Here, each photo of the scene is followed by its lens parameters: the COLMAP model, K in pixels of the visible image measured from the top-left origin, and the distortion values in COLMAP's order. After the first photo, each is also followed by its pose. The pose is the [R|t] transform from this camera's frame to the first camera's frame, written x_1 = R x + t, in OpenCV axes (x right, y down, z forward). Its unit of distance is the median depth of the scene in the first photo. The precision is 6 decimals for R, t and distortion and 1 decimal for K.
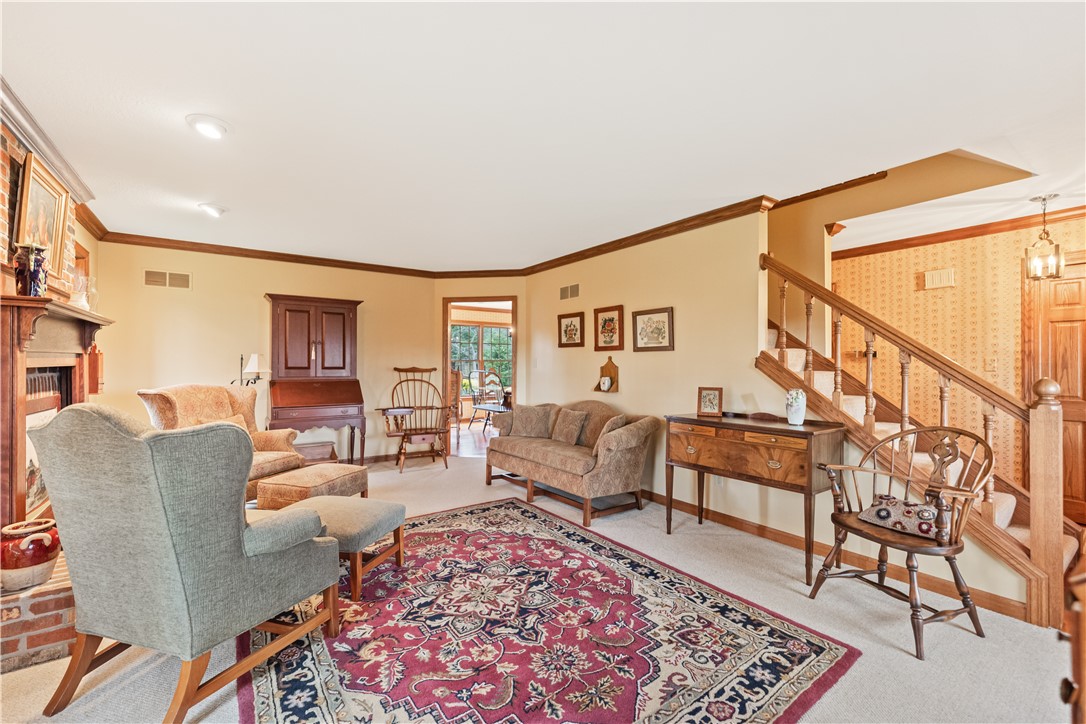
lens RADIAL K [[451.8, 0, 548.5], [0, 451.8, 366.5], [0, 0, 1]] dist [0.000529, 0.000176]
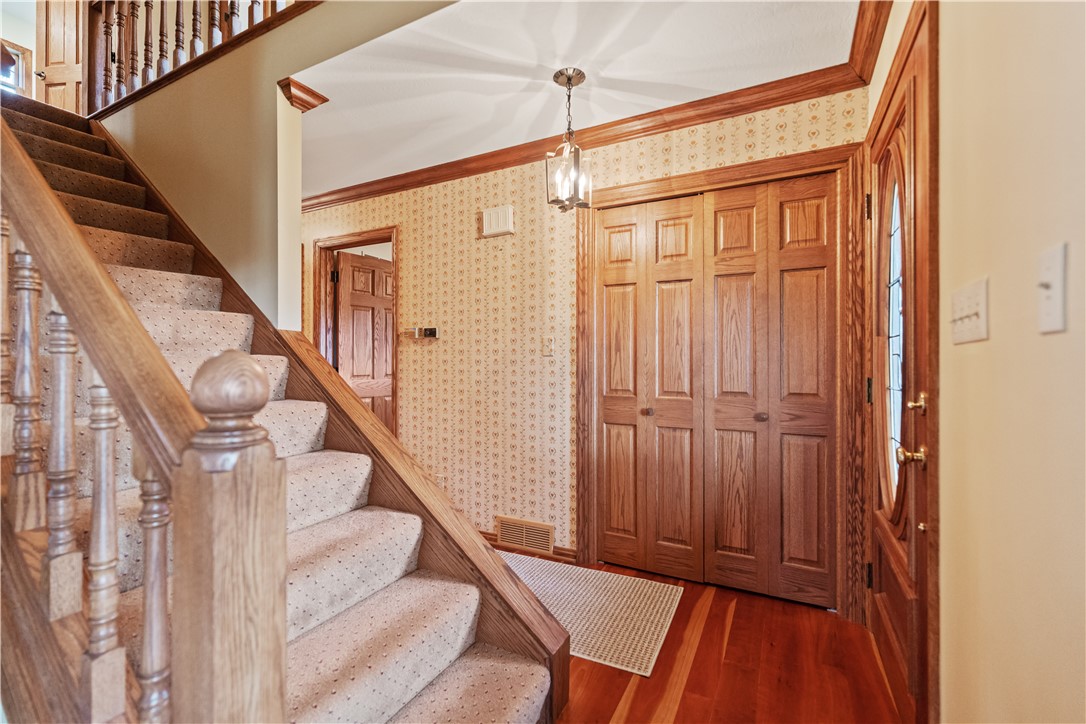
lens RADIAL K [[451.8, 0, 546.3], [0, 451.8, 357.5], [0, 0, 1]] dist [0.000529, 0.000176]
pose [[0.896742, -0.005124, 0.442525, 0.364678], [0.005267, 0.999986, 0.000906, 0.006472], [-0.442523, 0.001518, 0.896756, 0.207911]]
